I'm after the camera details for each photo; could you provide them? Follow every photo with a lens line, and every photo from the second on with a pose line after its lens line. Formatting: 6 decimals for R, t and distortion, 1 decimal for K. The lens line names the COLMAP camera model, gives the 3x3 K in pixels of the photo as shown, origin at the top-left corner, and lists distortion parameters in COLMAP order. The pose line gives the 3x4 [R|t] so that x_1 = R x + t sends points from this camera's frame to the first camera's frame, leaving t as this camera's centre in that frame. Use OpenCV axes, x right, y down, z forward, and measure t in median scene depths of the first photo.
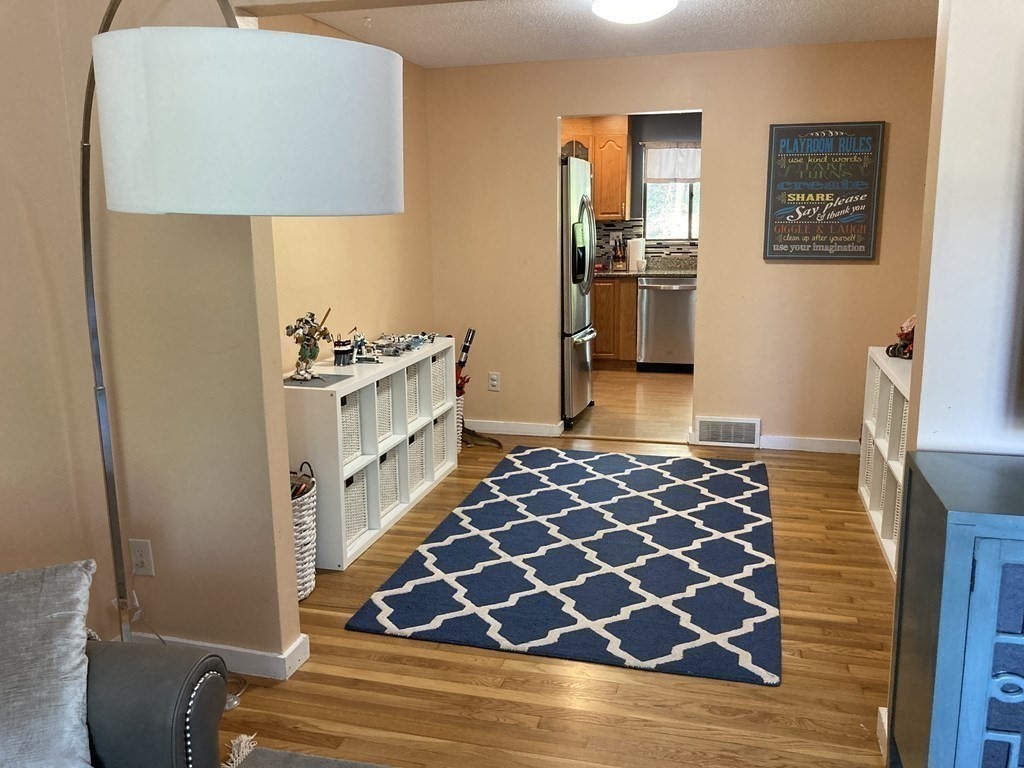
lens RADIAL K [[837.9, 0, 514.5], [0, 837.9, 373.4], [0, 0, 1]] dist [0.047726, -0.051849]
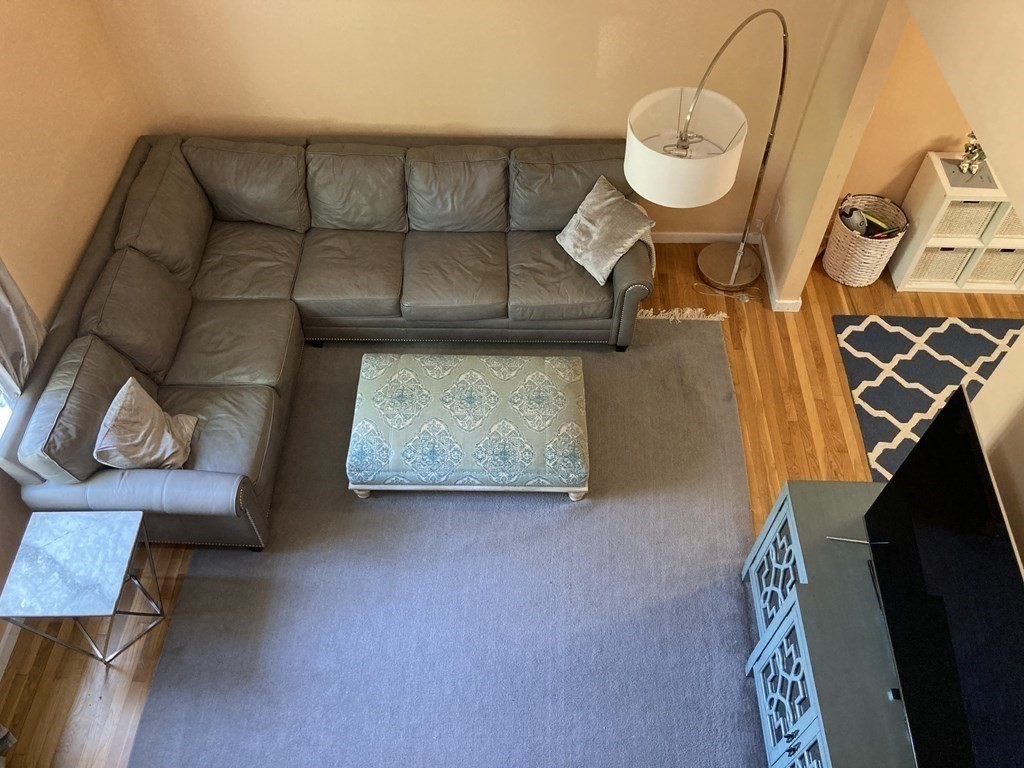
lens RADIAL K [[840.2, 0, 505.2], [0, 840.2, 375.2], [0, 0, 1]] dist [0.077037, -0.142043]
pose [[0.220349, 0.766513, -0.603244, 0.755302], [-0.181498, 0.639864, 0.746748, -0.759051], [0.958387, -0.055058, 0.280114, -0.122367]]
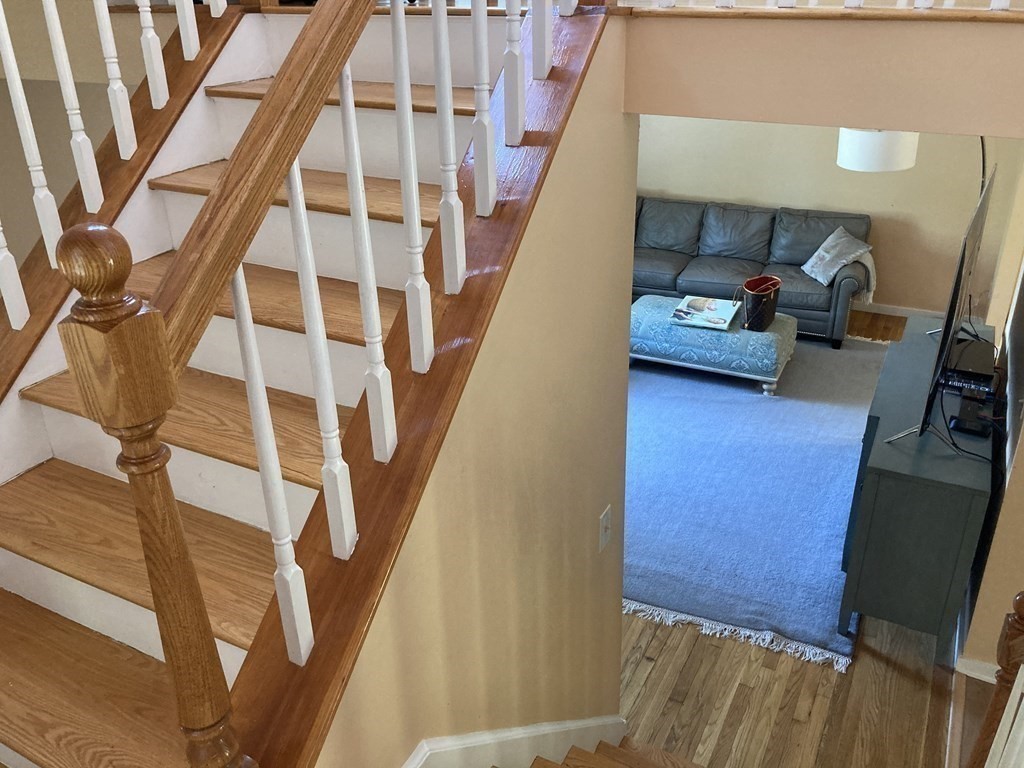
lens RADIAL K [[859.6, 0, 512.0], [0, 859.6, 364.5], [0, 0, 1]] dist [-0.002671, -0.003667]
pose [[-0.230224, 0.413275, -0.881023, 1.857484], [-0.153115, 0.878682, 0.452188, -0.429900], [0.961017, 0.239002, -0.139015, 0.077726]]
